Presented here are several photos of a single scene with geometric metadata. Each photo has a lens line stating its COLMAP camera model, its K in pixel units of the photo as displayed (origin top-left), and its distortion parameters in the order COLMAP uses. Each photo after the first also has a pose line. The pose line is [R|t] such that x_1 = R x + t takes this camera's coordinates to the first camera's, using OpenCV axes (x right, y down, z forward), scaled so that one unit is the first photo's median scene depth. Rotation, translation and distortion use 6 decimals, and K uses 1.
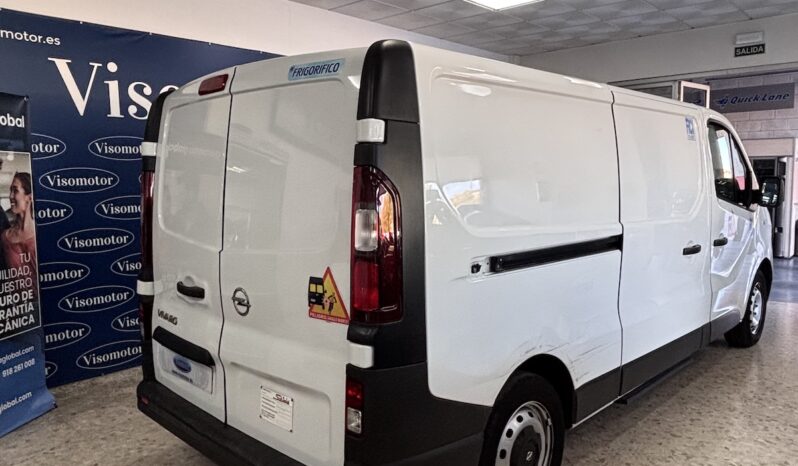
lens RADIAL K [[588.5, 0, 403.5], [0, 588.5, 227.4], [0, 0, 1]] dist [0.035920, -0.020968]
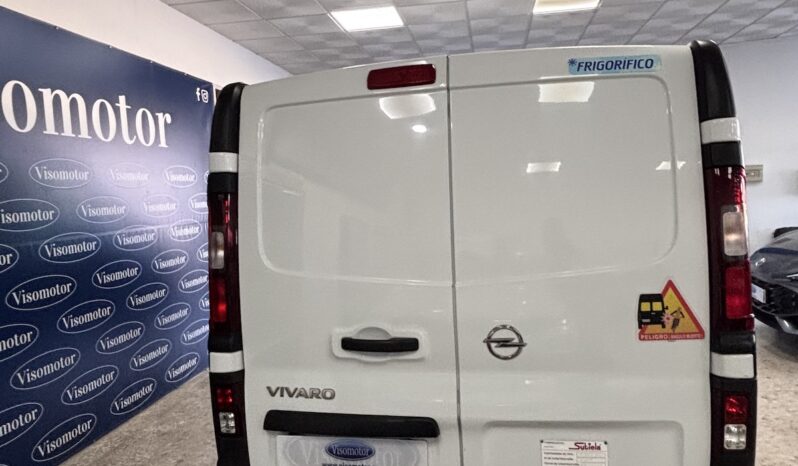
lens RADIAL K [[588.5, 0, 404.1], [0, 588.5, 232.1], [0, 0, 1]] dist [0.035920, -0.020968]
pose [[0.833583, -0.066285, 0.548403, -0.858794], [0.090840, 0.995708, -0.017727, -0.024509], [-0.544874, 0.064594, 0.836026, 0.404636]]
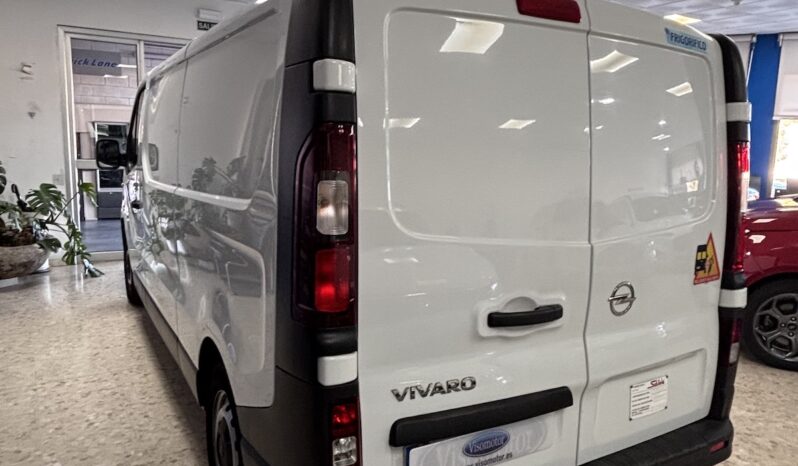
lens RADIAL K [[588.5, 0, 404.4], [0, 588.5, 230.9], [0, 0, 1]] dist [0.035920, -0.020968]
pose [[0.263920, -0.120710, 0.956962, -1.181114], [0.056509, 0.992369, 0.109592, -0.079013], [-0.962888, 0.025153, 0.268727, 1.113043]]
